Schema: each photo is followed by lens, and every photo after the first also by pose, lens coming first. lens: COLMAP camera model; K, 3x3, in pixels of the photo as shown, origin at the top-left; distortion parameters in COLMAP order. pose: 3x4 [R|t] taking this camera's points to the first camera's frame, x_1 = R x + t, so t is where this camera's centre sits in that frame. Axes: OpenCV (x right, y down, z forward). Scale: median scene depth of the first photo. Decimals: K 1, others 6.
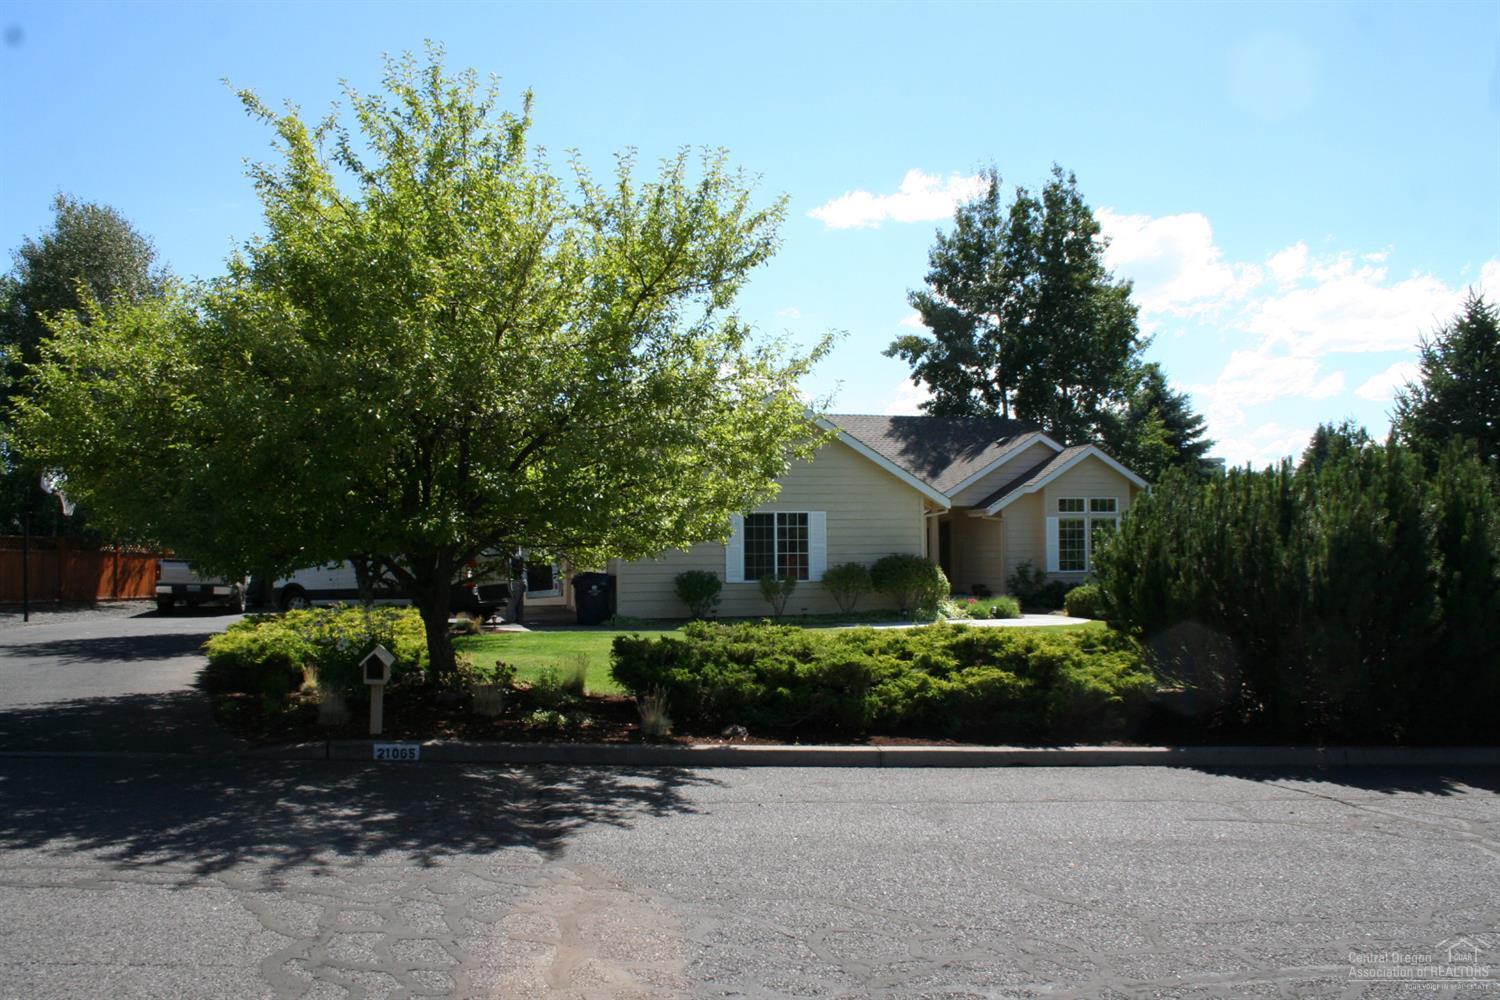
lens RADIAL K [[1280.7, 0, 743.7], [0, 1280.7, 493.8], [0, 0, 1]] dist [-0.126589, -0.000482]
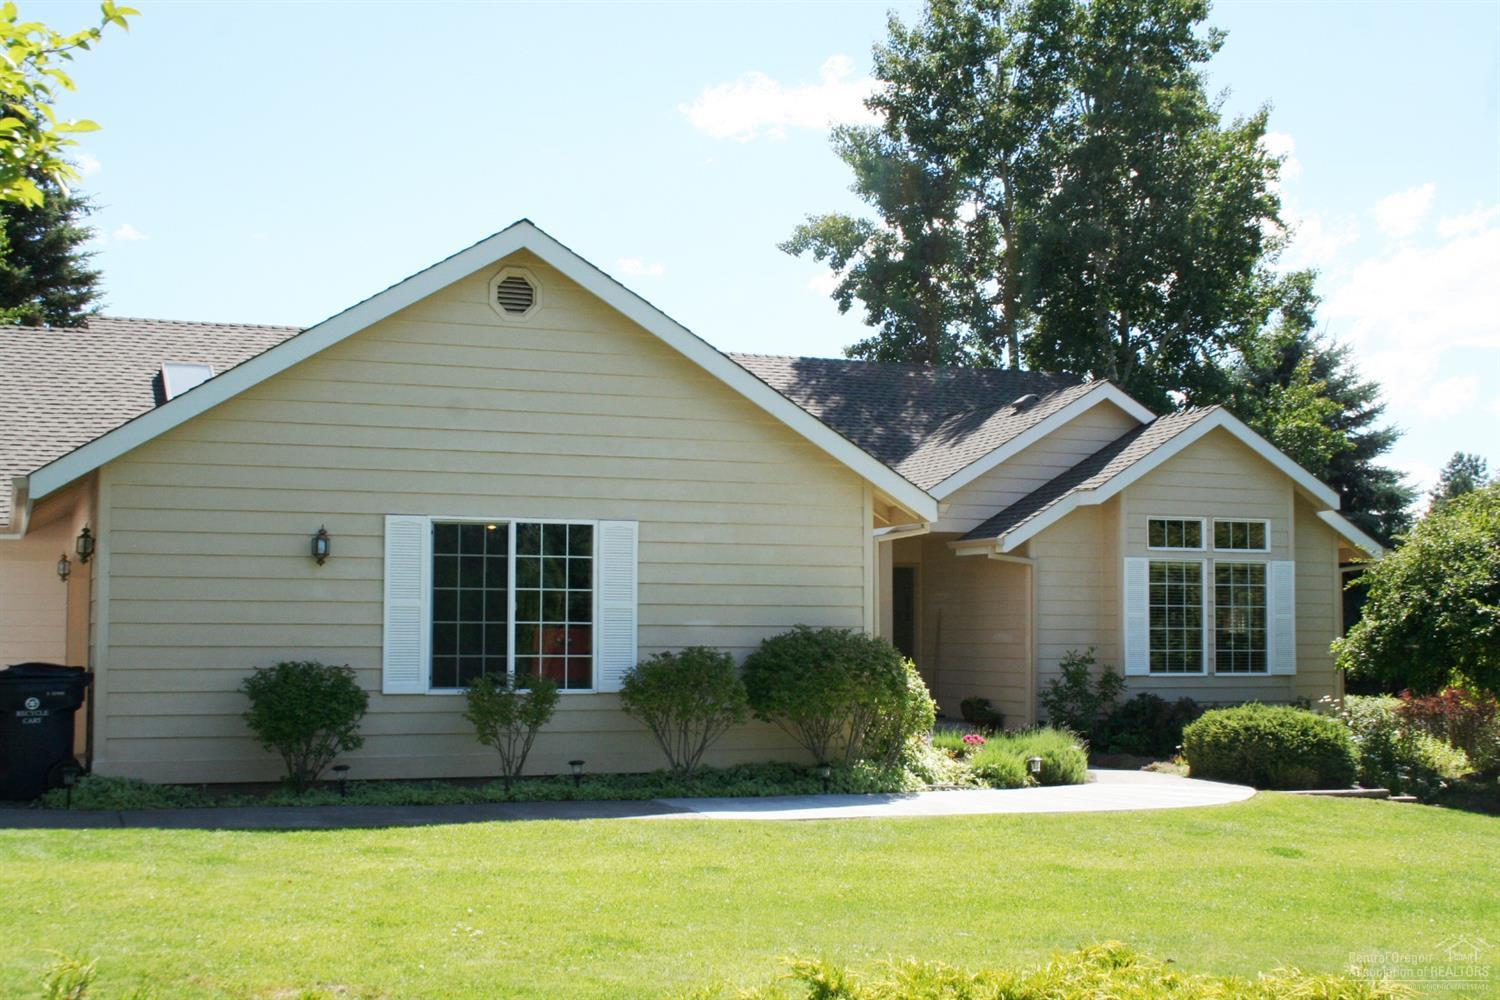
lens RADIAL K [[1973.8, 0, 754.4], [0, 1973.8, 504.4], [0, 0, 1]] dist [-0.022785, 0.000000]
pose [[0.995066, 0.018651, 0.097451, 0.030517], [-0.016585, 0.999621, -0.021967, 0.016485], [-0.097824, 0.020243, 0.994998, 0.281038]]
